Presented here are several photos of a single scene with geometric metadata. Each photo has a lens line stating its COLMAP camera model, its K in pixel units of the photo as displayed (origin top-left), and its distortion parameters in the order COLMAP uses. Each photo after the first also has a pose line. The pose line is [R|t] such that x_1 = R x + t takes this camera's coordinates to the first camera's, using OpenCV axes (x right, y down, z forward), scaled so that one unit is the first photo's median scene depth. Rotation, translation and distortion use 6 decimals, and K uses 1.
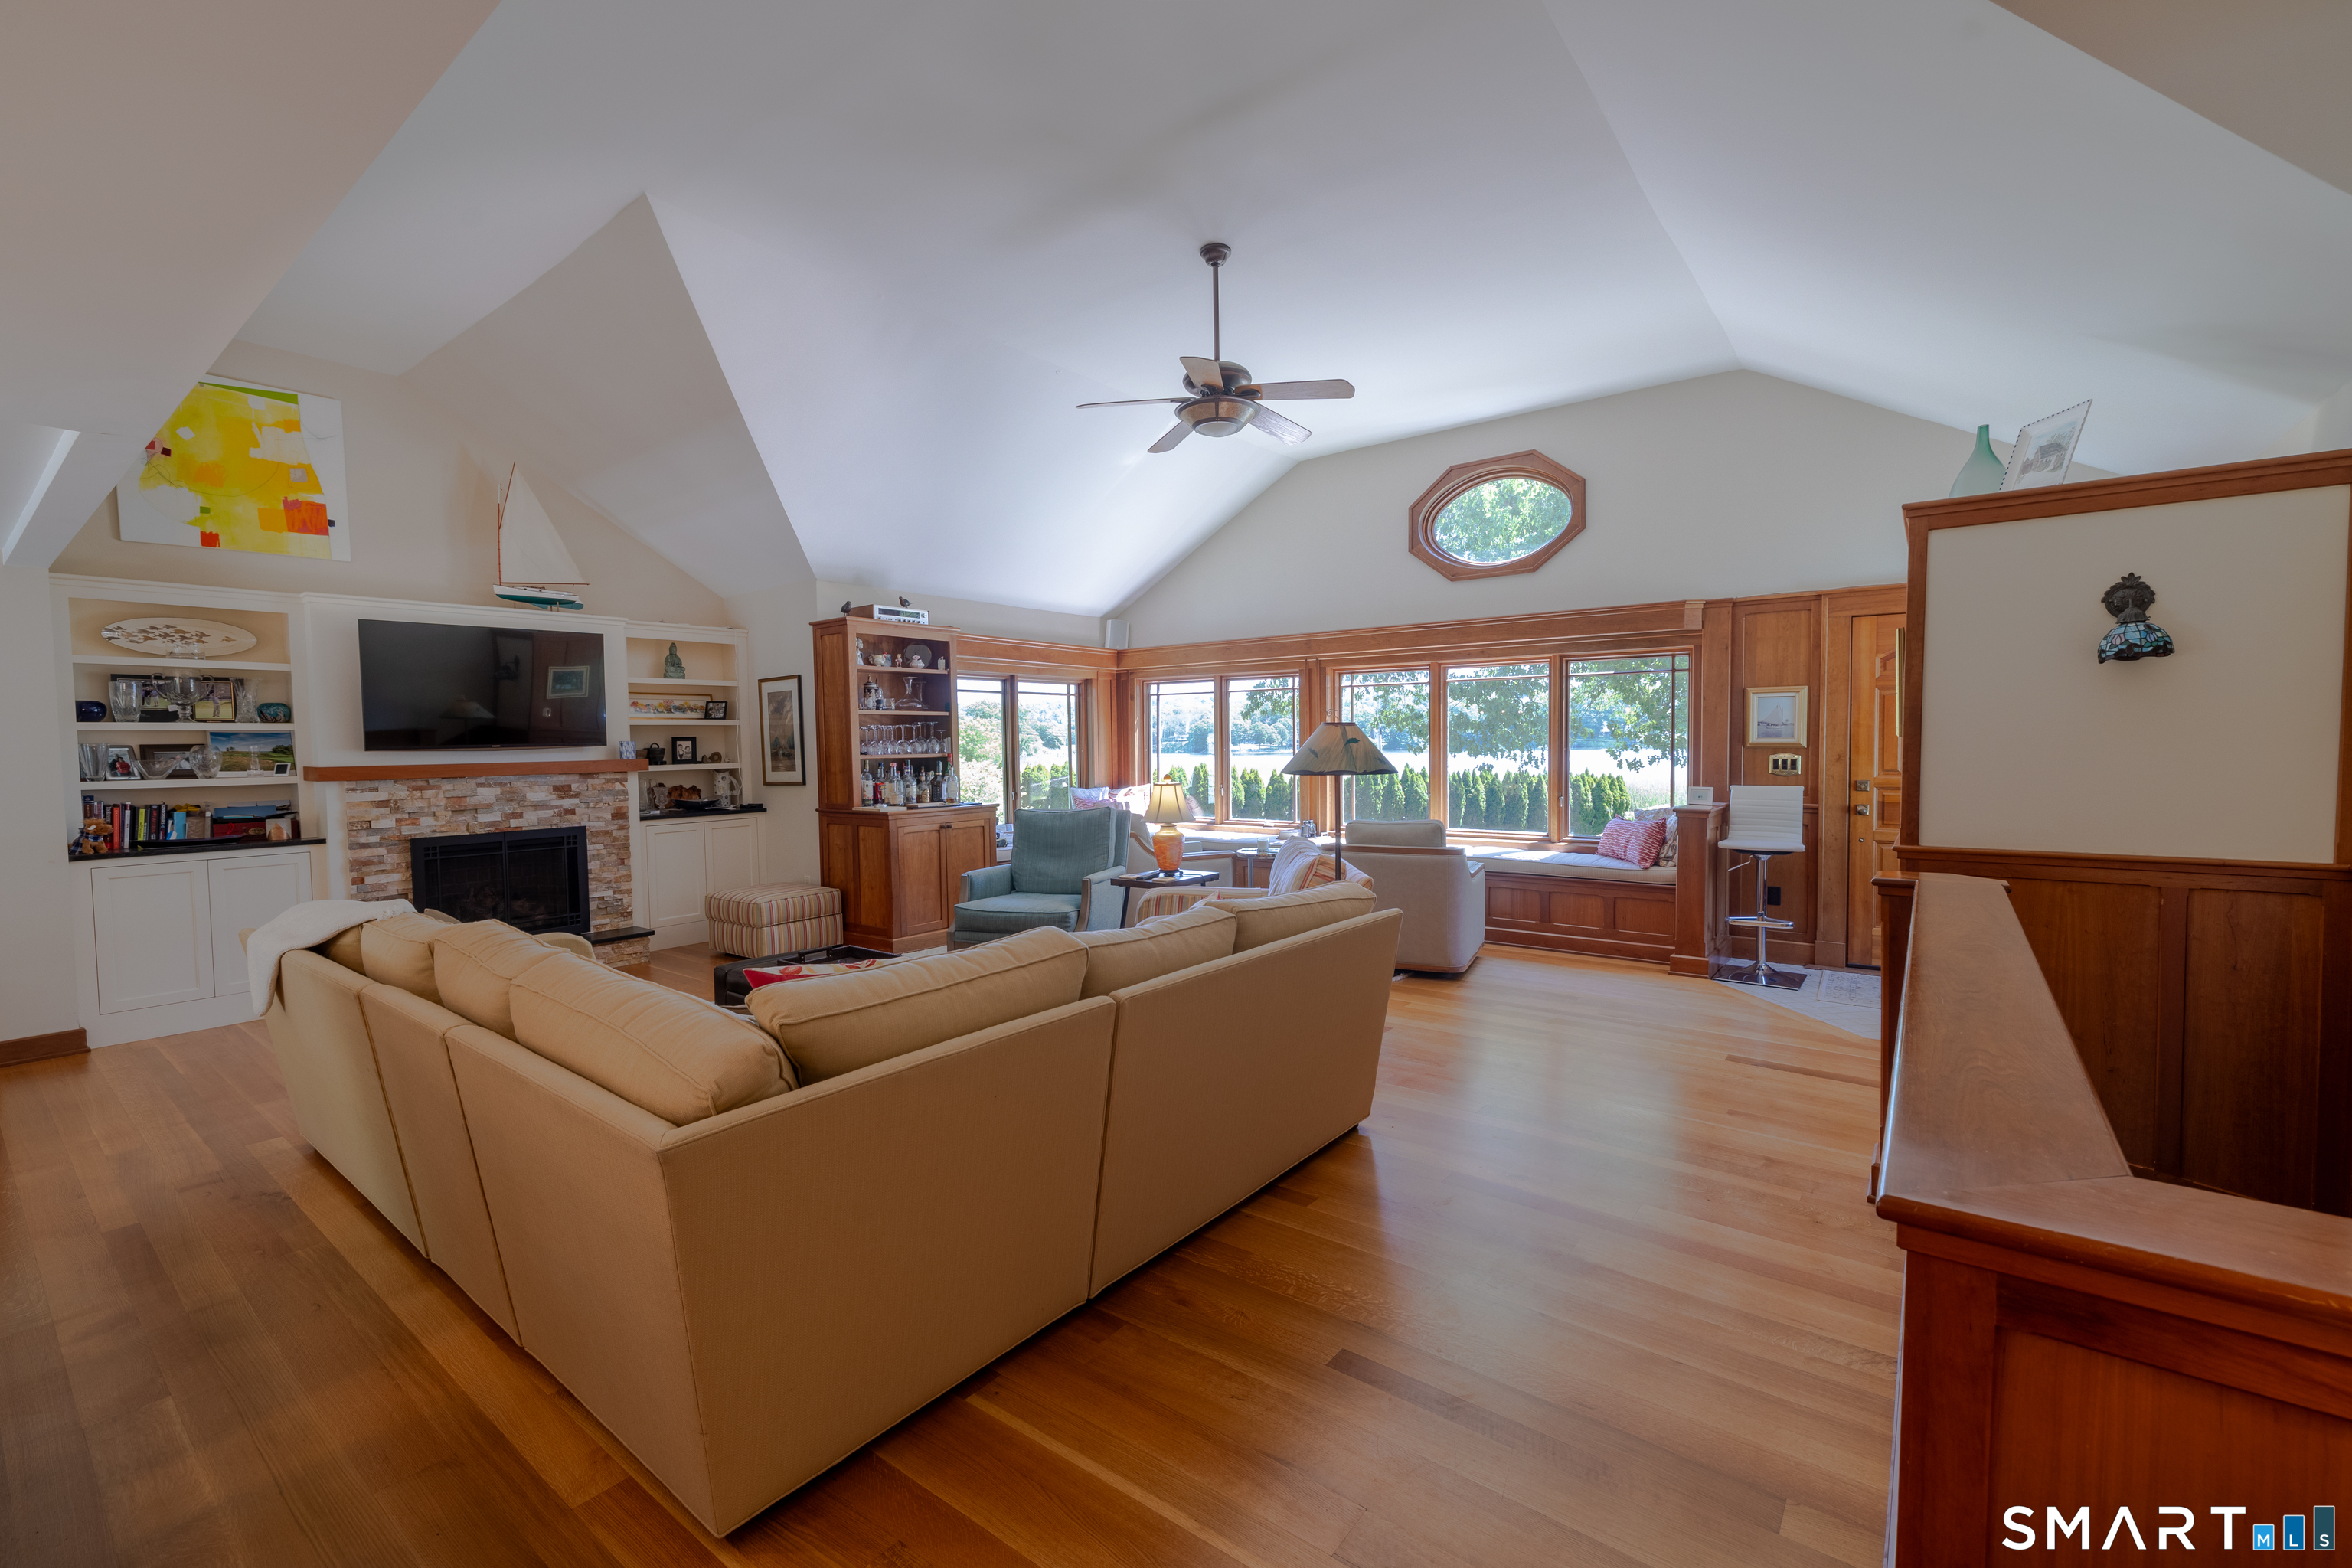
lens RADIAL K [[989.2, 0, 1183.4], [0, 989.2, 783.3], [0, 0, 1]] dist [0.001293, 0.000455]
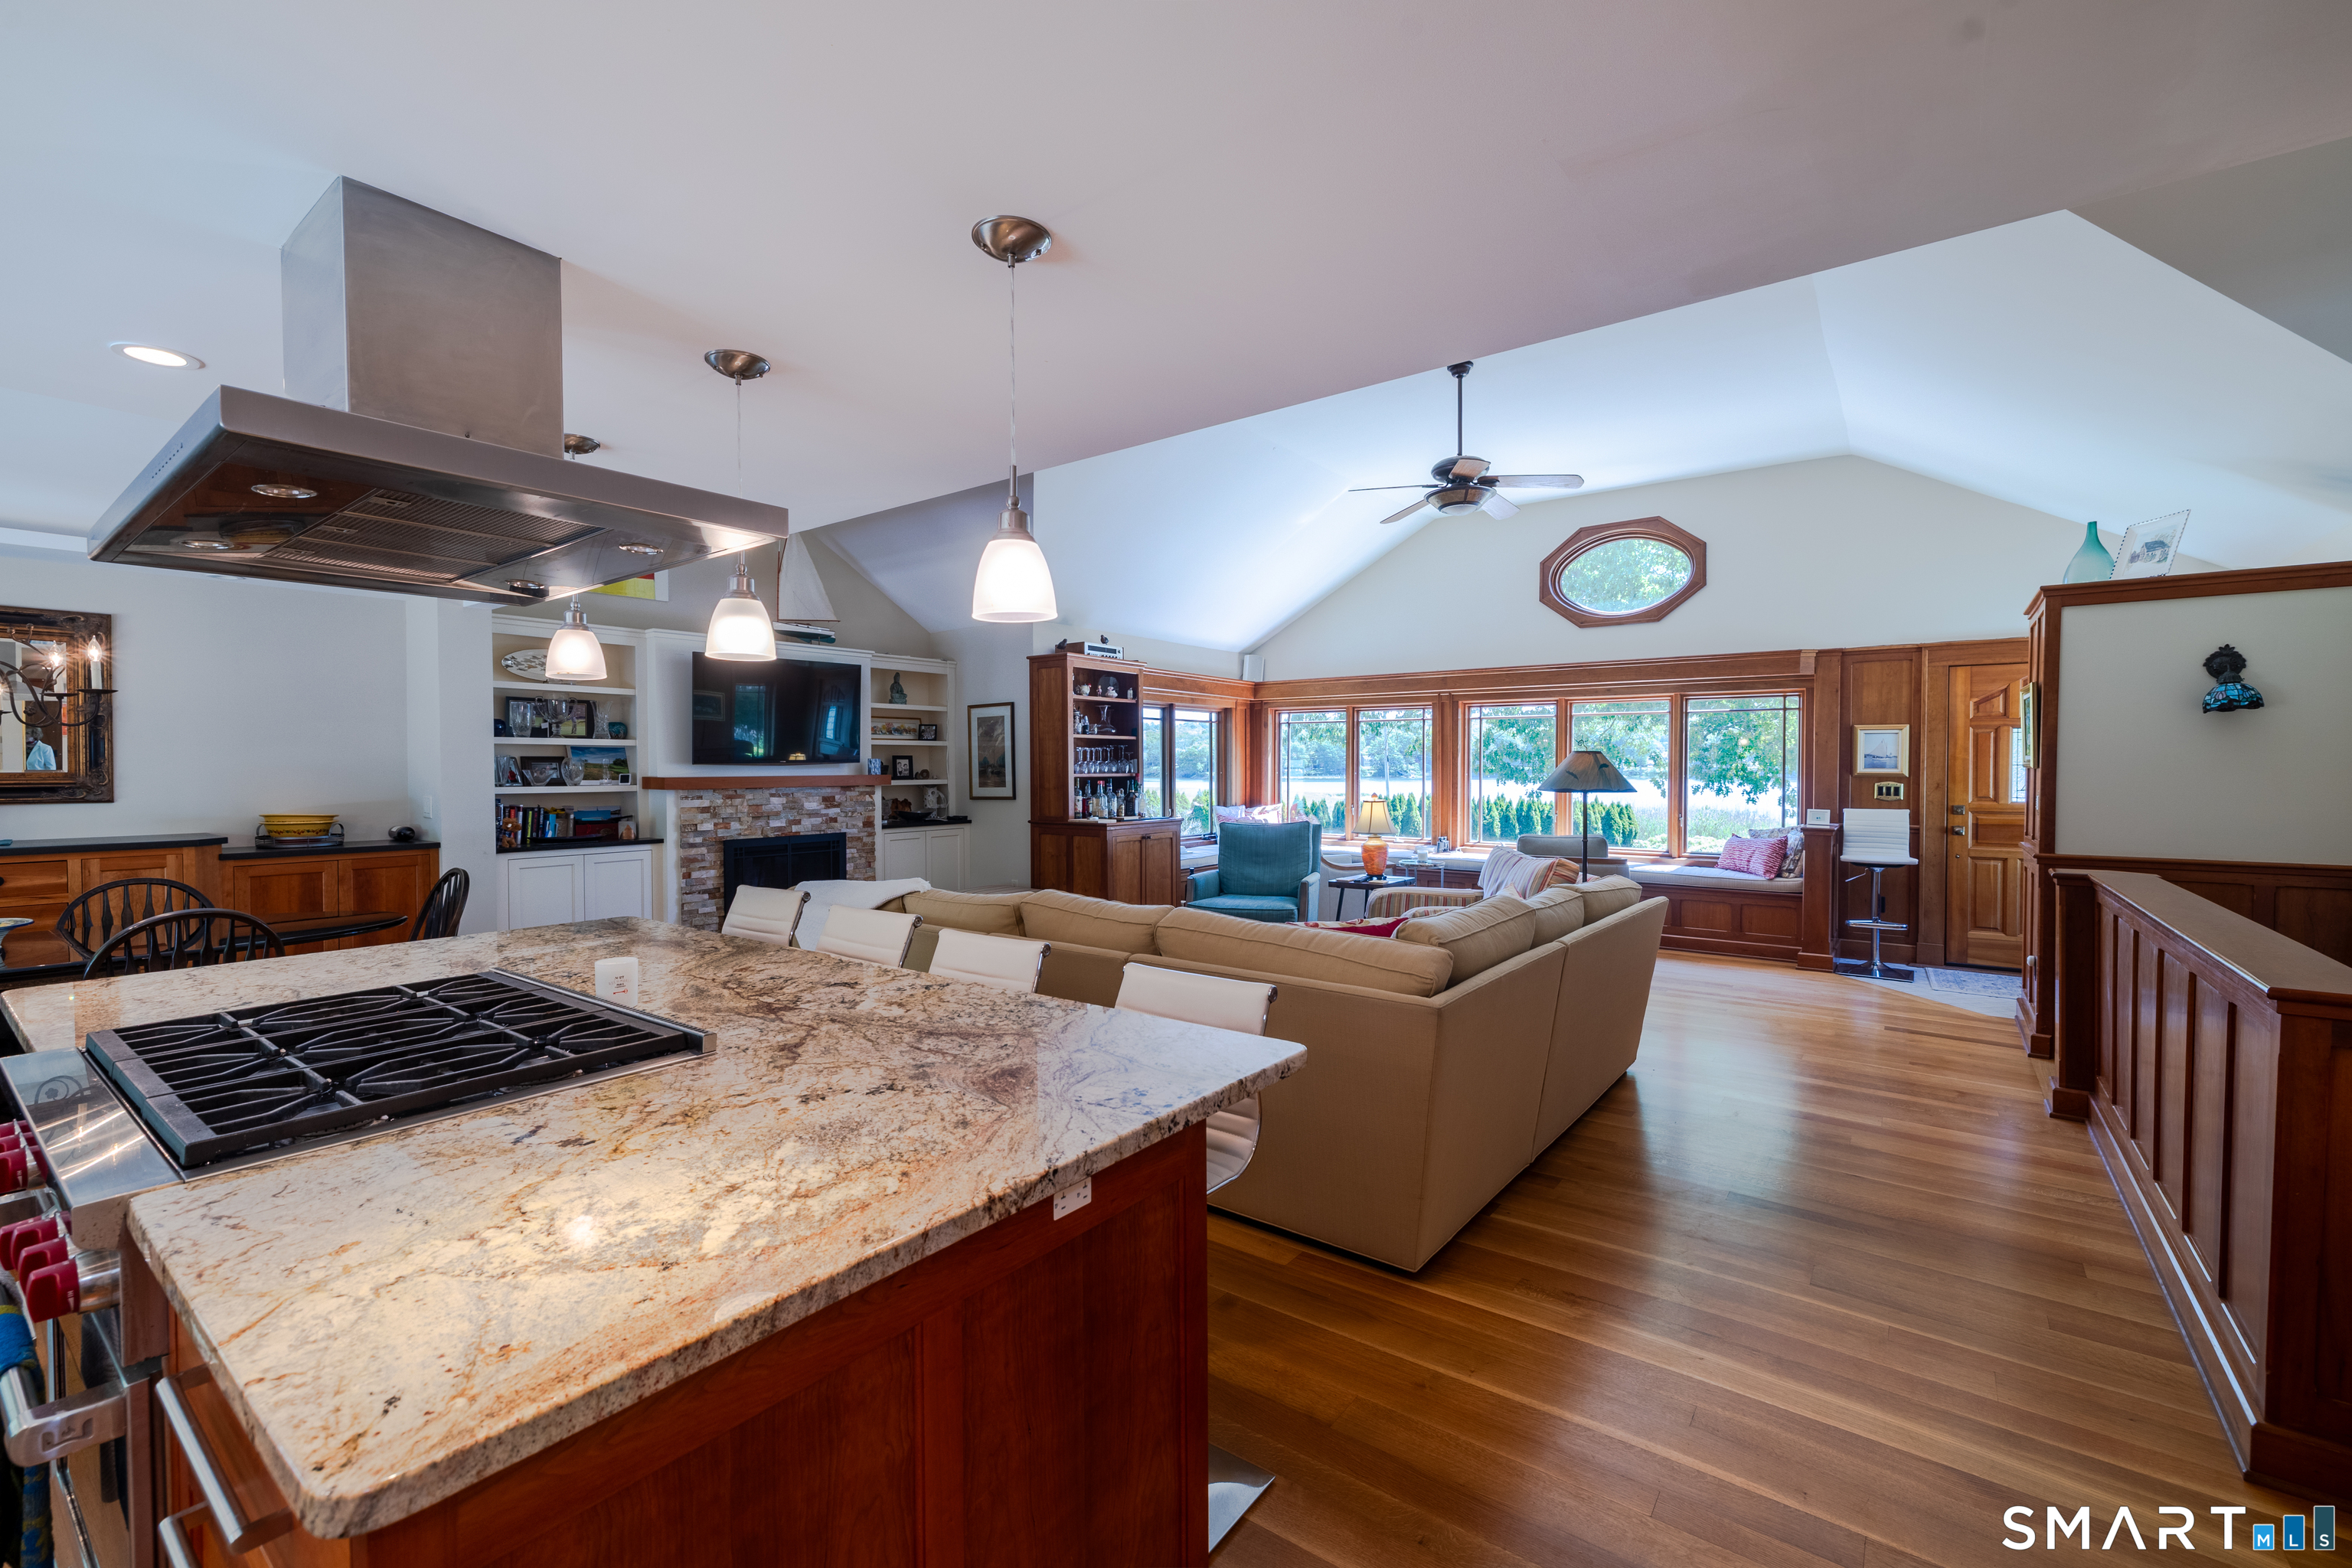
lens RADIAL K [[989.2, 0, 1183.4], [0, 989.2, 783.3], [0, 0, 1]] dist [0.001293, 0.000455]
pose [[0.999842, 0.012327, 0.012775, -0.236007], [-0.011996, 0.999597, -0.025713, 0.011538], [-0.013087, 0.025556, 0.999588, -0.154665]]
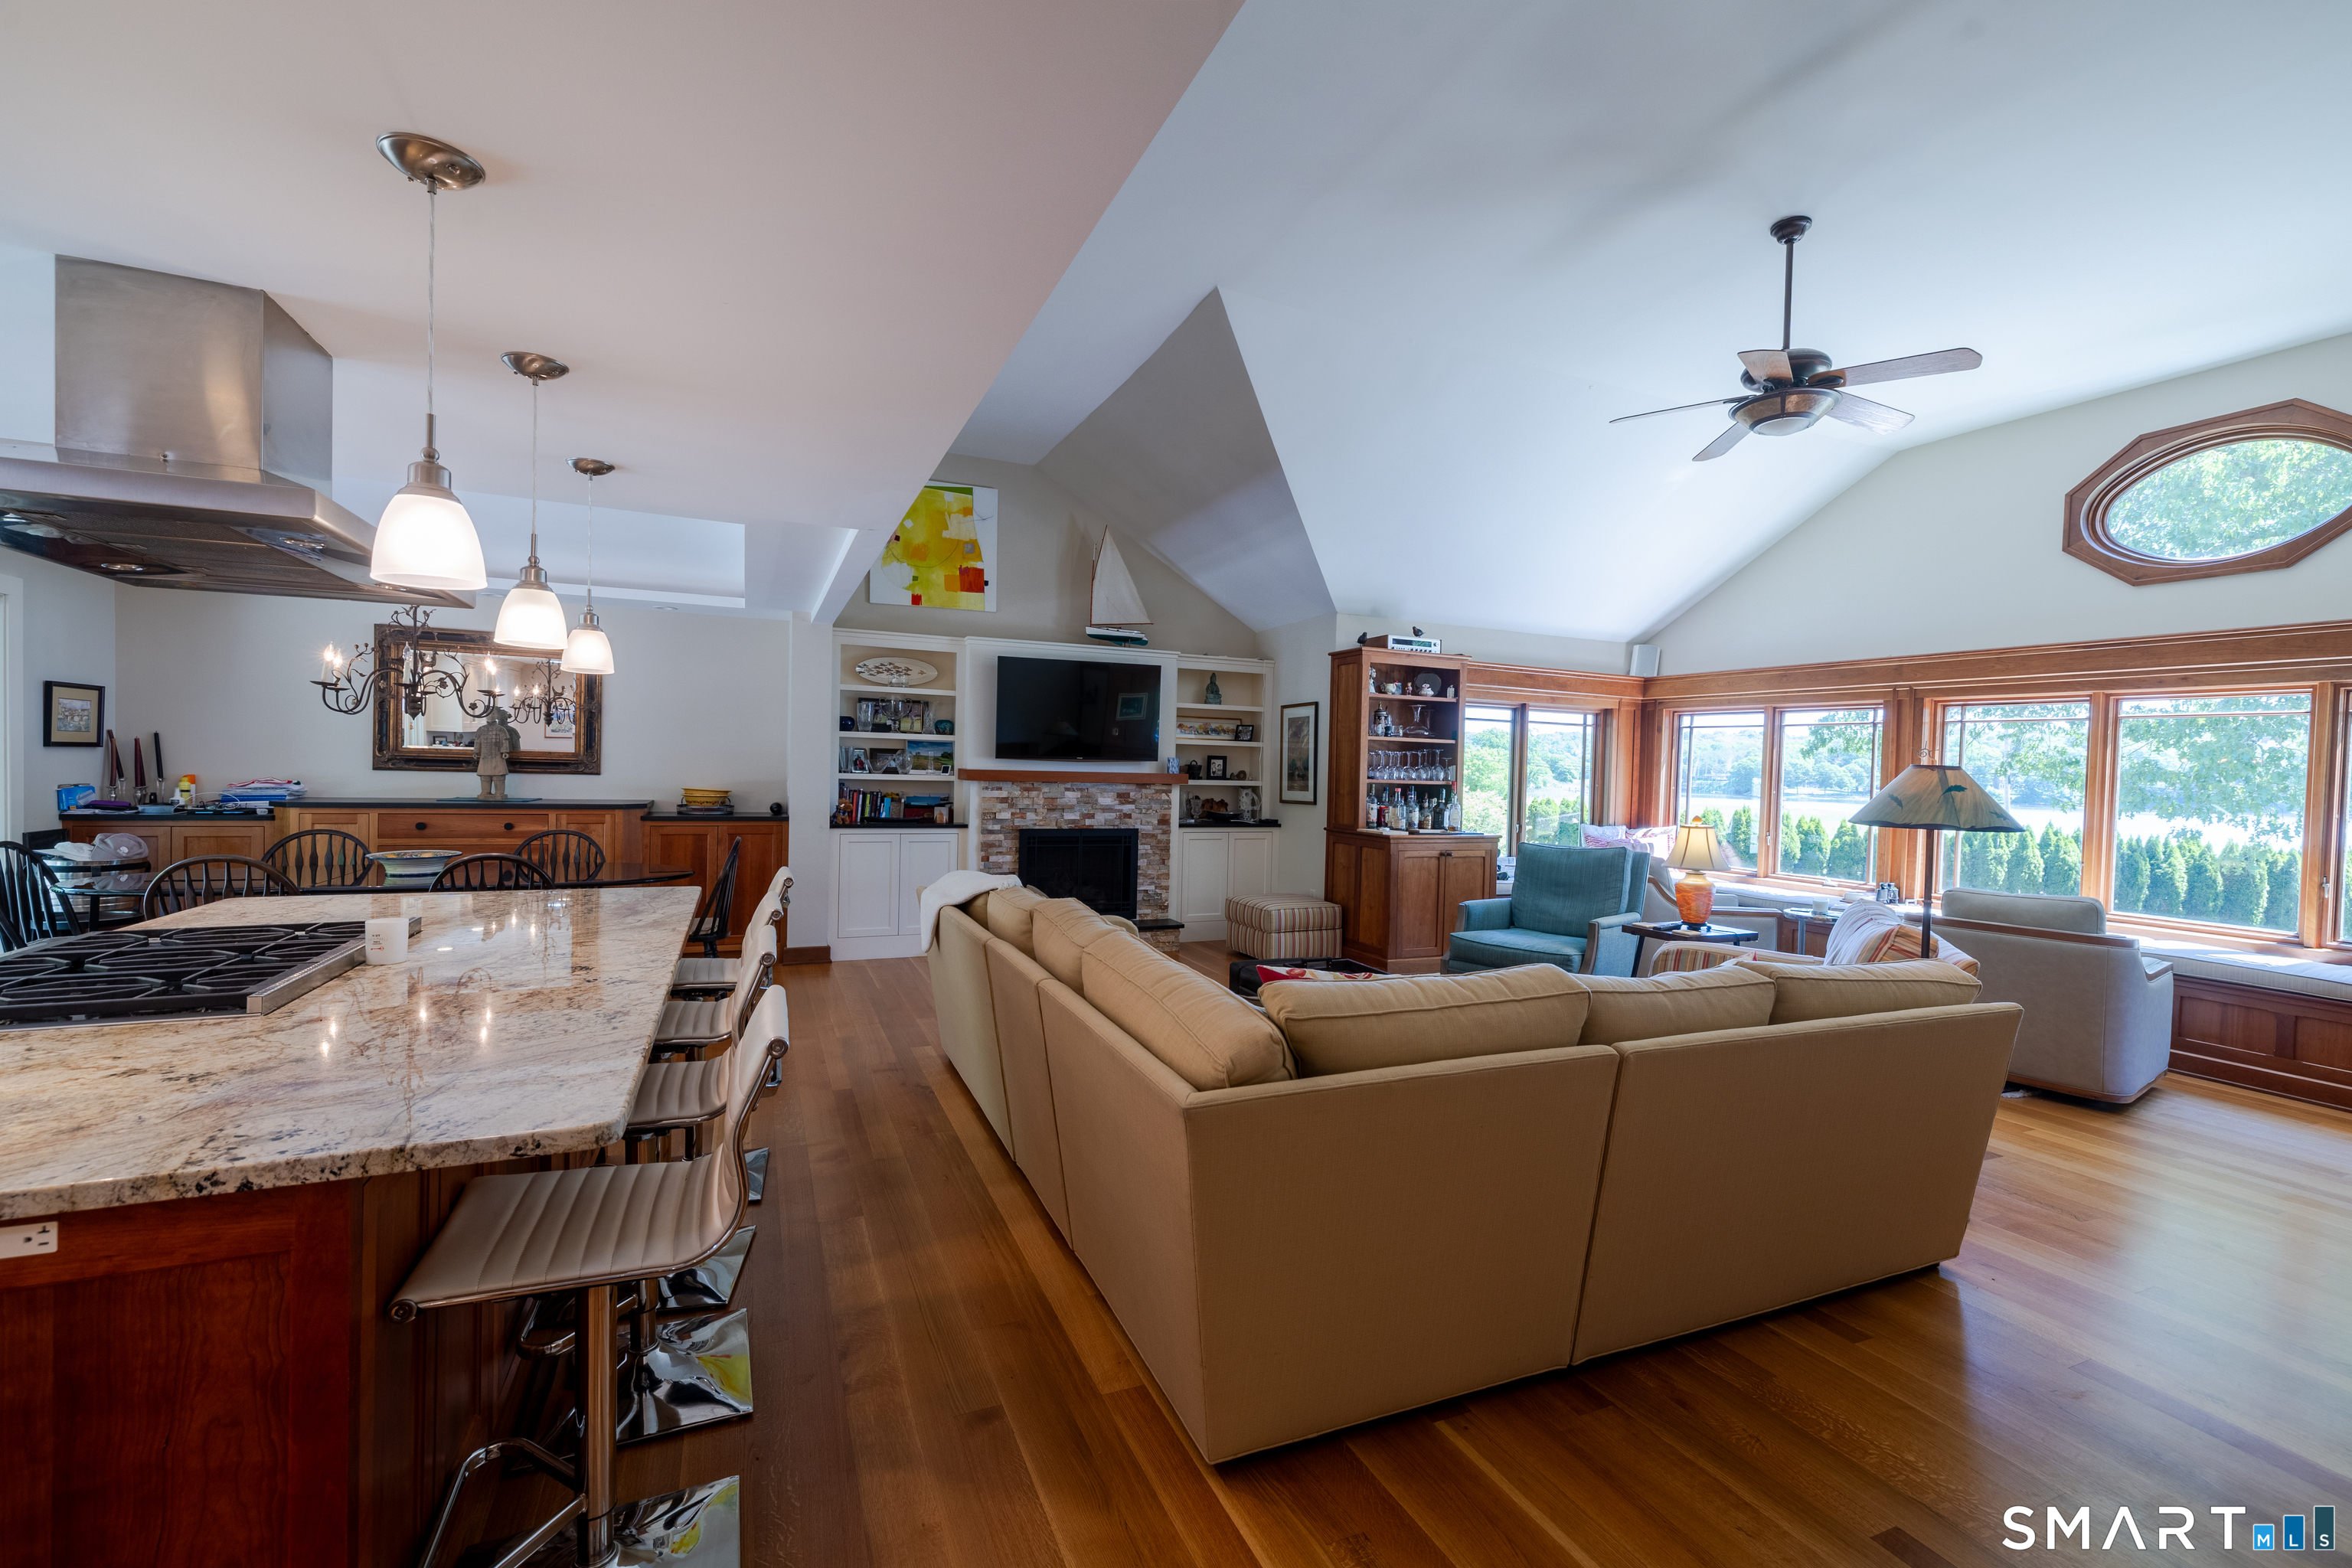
lens RADIAL K [[989.2, 0, 1183.4], [0, 989.2, 783.3], [0, 0, 1]] dist [0.001293, 0.000455]
pose [[0.877295, 0.047383, -0.477607, 0.001873], [-0.060809, 0.998069, -0.012678, 0.001078], [0.476084, 0.040165, 0.878482, -0.009727]]
